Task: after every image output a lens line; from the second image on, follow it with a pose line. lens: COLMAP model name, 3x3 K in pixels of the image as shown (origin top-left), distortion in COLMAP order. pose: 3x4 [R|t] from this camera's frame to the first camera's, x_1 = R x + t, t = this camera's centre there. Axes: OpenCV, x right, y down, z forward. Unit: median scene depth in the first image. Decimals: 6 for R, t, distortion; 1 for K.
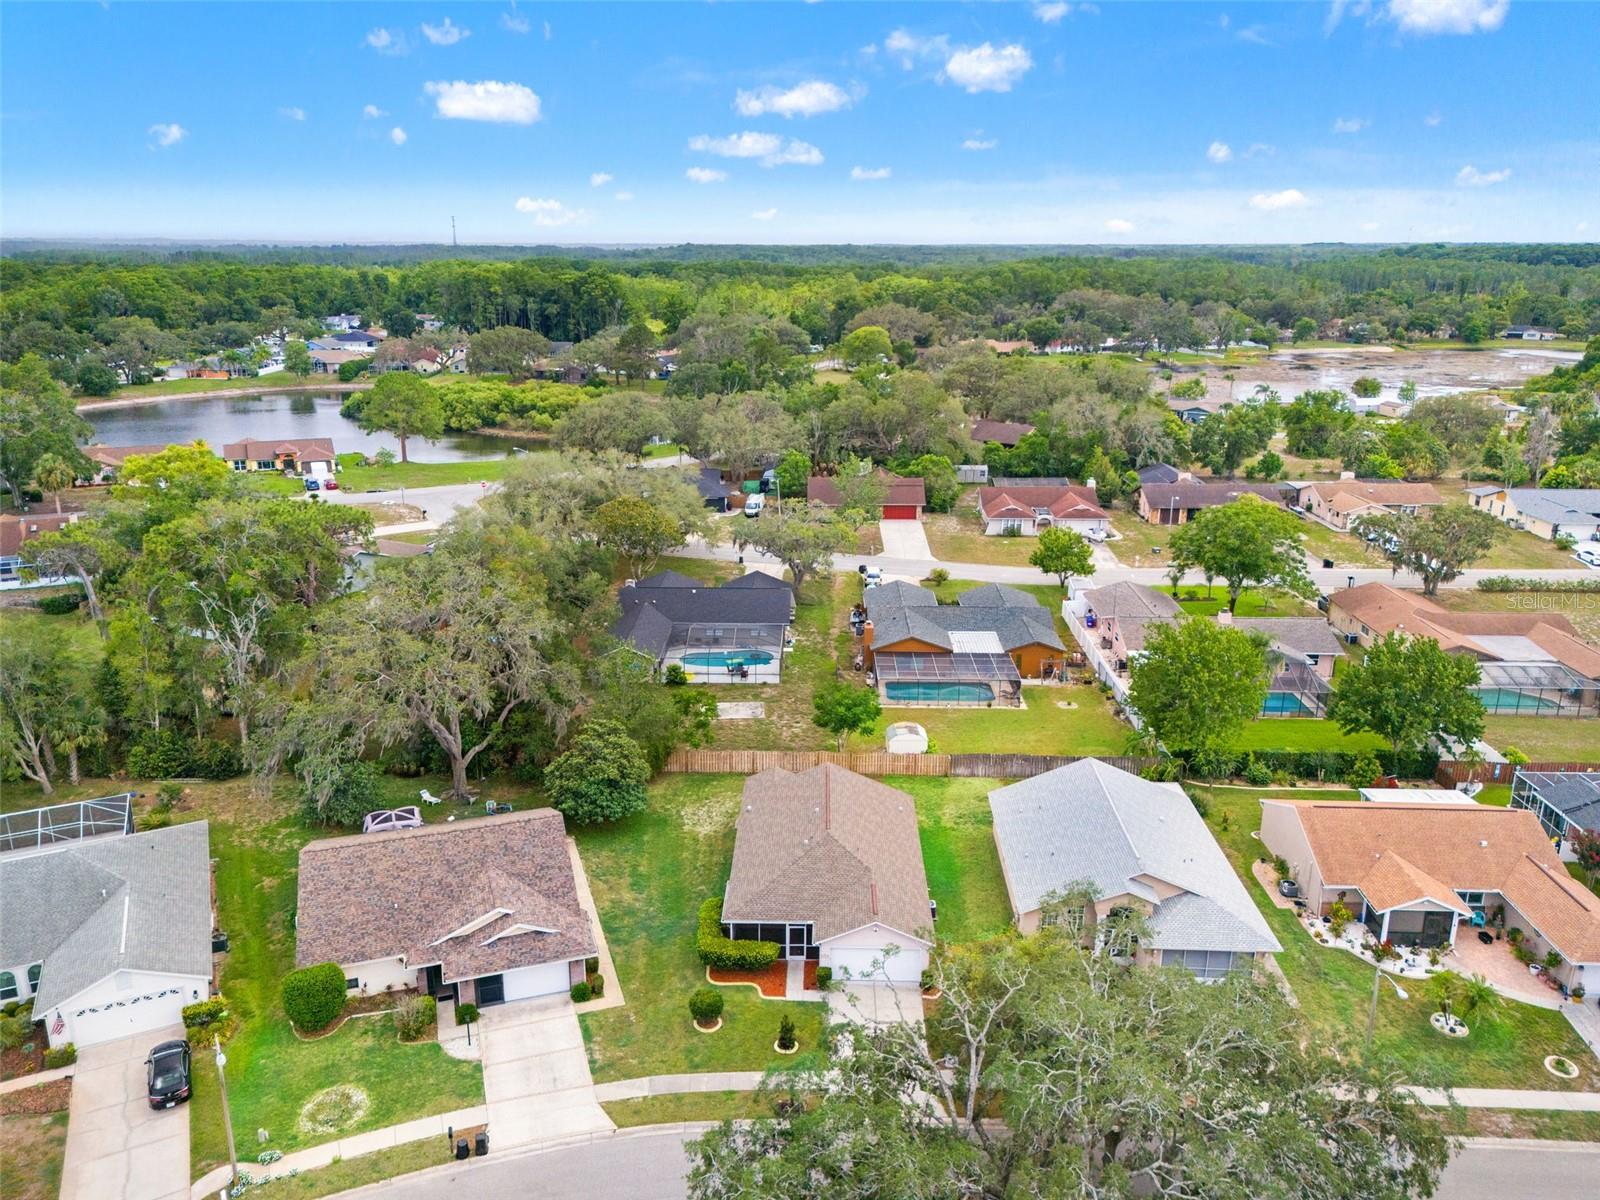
lens RADIAL K [[1190.1, 0, 798.5], [0, 1190.1, 593.5], [0, 0, 1]] dist [0.035630, -0.005376]
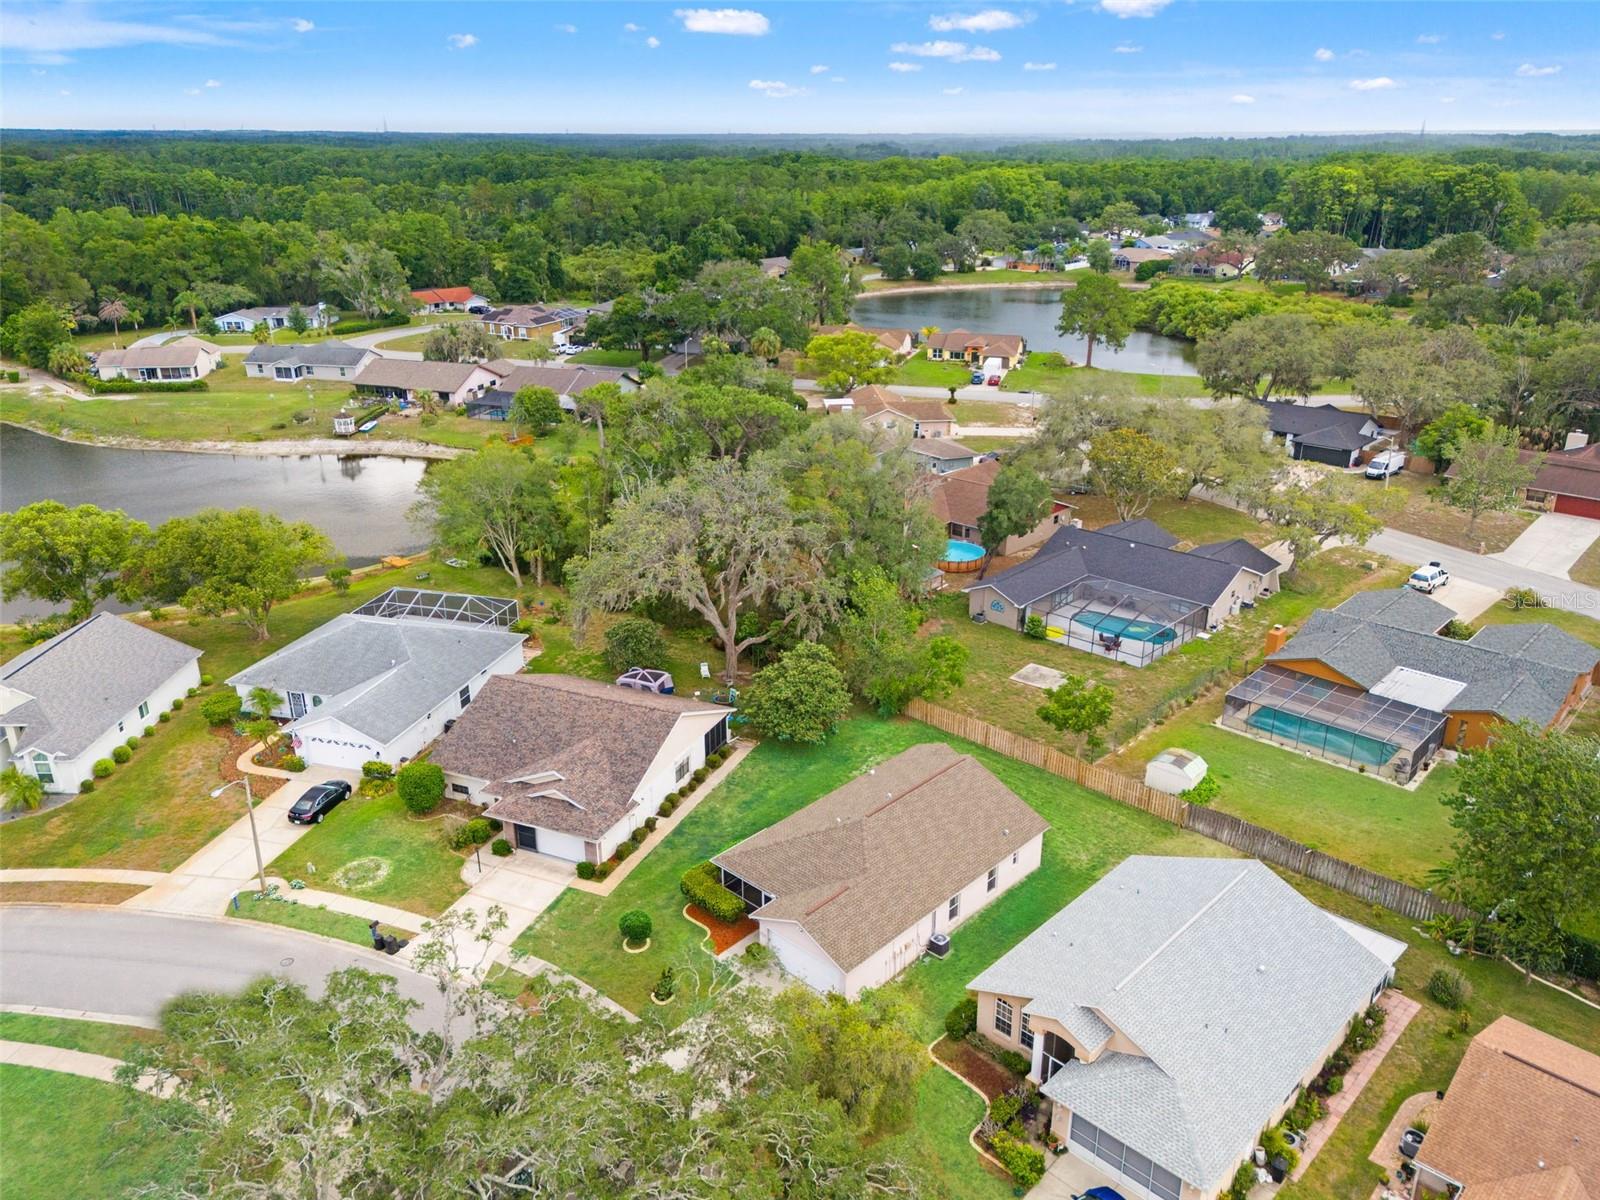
lens RADIAL K [[1190.1, 0, 801.4], [0, 1190.1, 598.2], [0, 0, 1]] dist [0.035630, -0.005376]
pose [[0.744142, 0.236951, -0.624586, 0.203756], [-0.183597, 0.971516, 0.149827, -0.035777], [0.642297, 0.003180, 0.766449, 0.106647]]
